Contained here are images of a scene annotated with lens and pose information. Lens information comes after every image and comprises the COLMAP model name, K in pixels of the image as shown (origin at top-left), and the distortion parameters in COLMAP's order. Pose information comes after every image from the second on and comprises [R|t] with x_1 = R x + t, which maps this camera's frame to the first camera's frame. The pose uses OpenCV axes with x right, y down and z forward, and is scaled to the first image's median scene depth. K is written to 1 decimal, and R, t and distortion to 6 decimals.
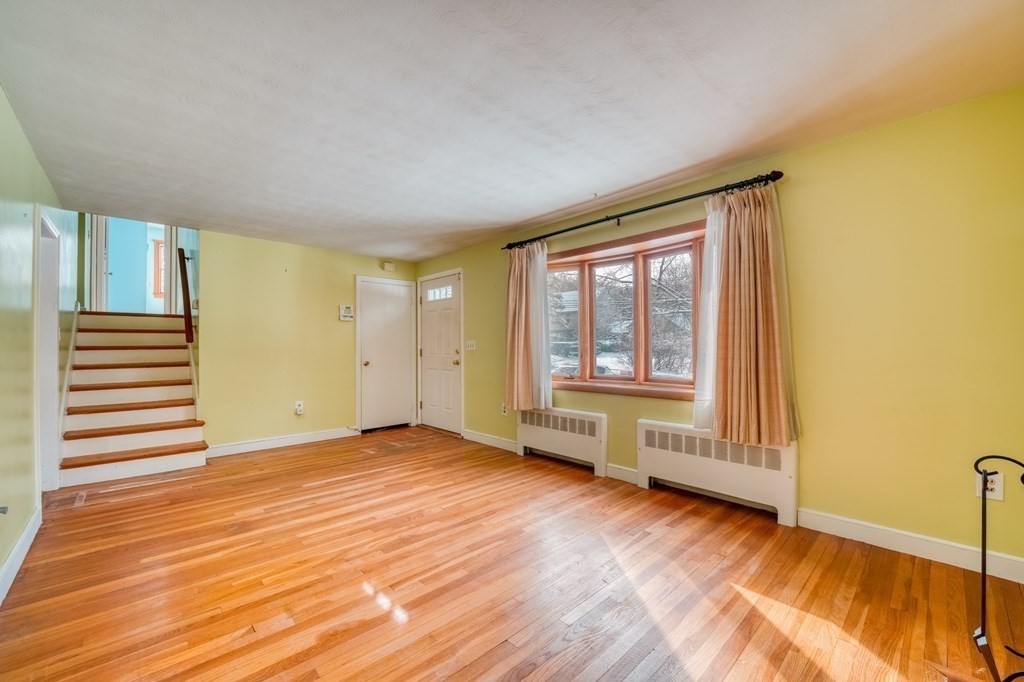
lens RADIAL K [[406.0, 0, 511.8], [0, 406.0, 343.6], [0, 0, 1]] dist [-0.009140, -0.000123]
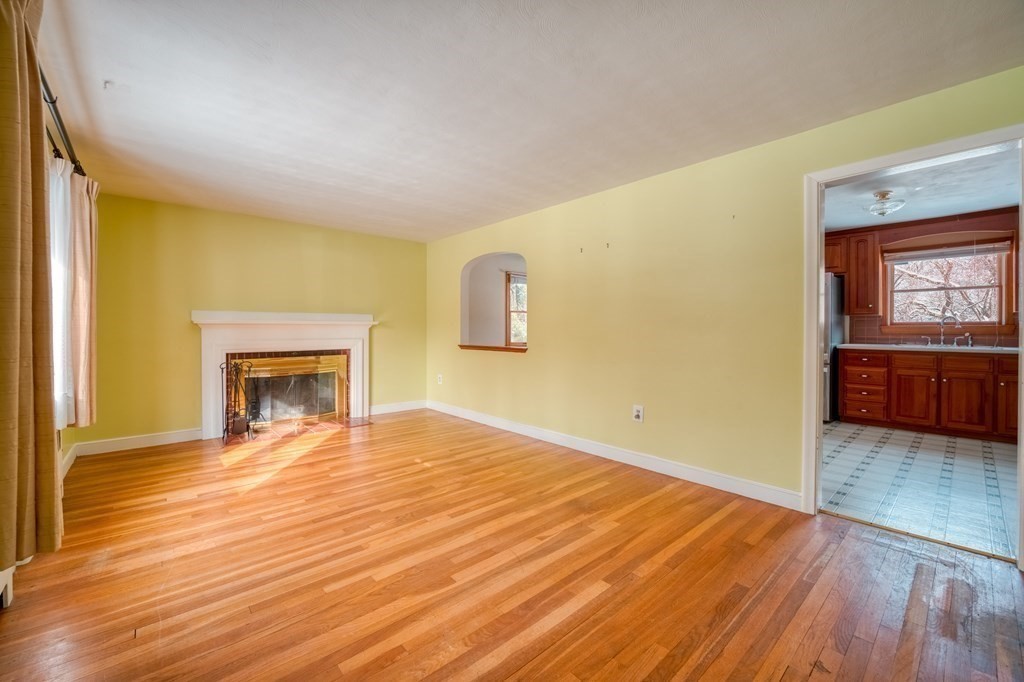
lens RADIAL K [[403.5, 0, 514.0], [0, 403.5, 334.2], [0, 0, 1]] dist [-0.001583, -0.000256]
pose [[-0.999832, 0.005994, 0.017330, -0.420486], [0.006031, 0.999980, 0.002077, 0.019721], [-0.017317, 0.002181, -0.999848, 1.598775]]
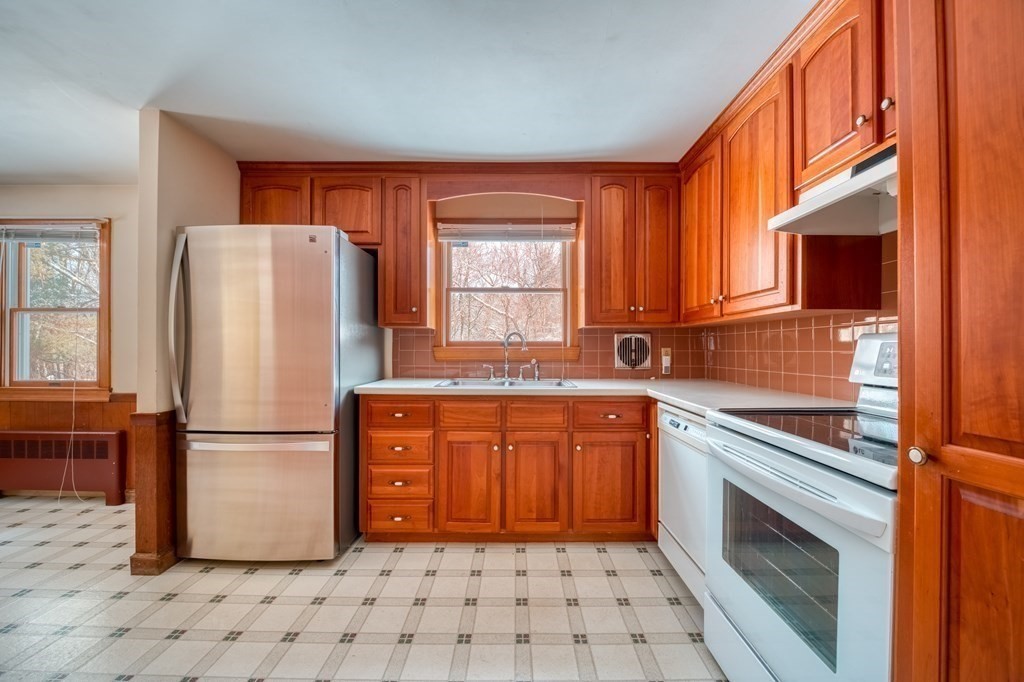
lens RADIAL K [[401.5, 0, 510.2], [0, 401.5, 349.0], [0, 0, 1]] dist [-0.016131, -0.000247]
pose [[-0.686278, 0.002125, -0.727336, -1.263473], [0.005623, 0.999981, -0.002384, 0.007727], [0.727317, -0.005725, -0.686278, 0.770025]]
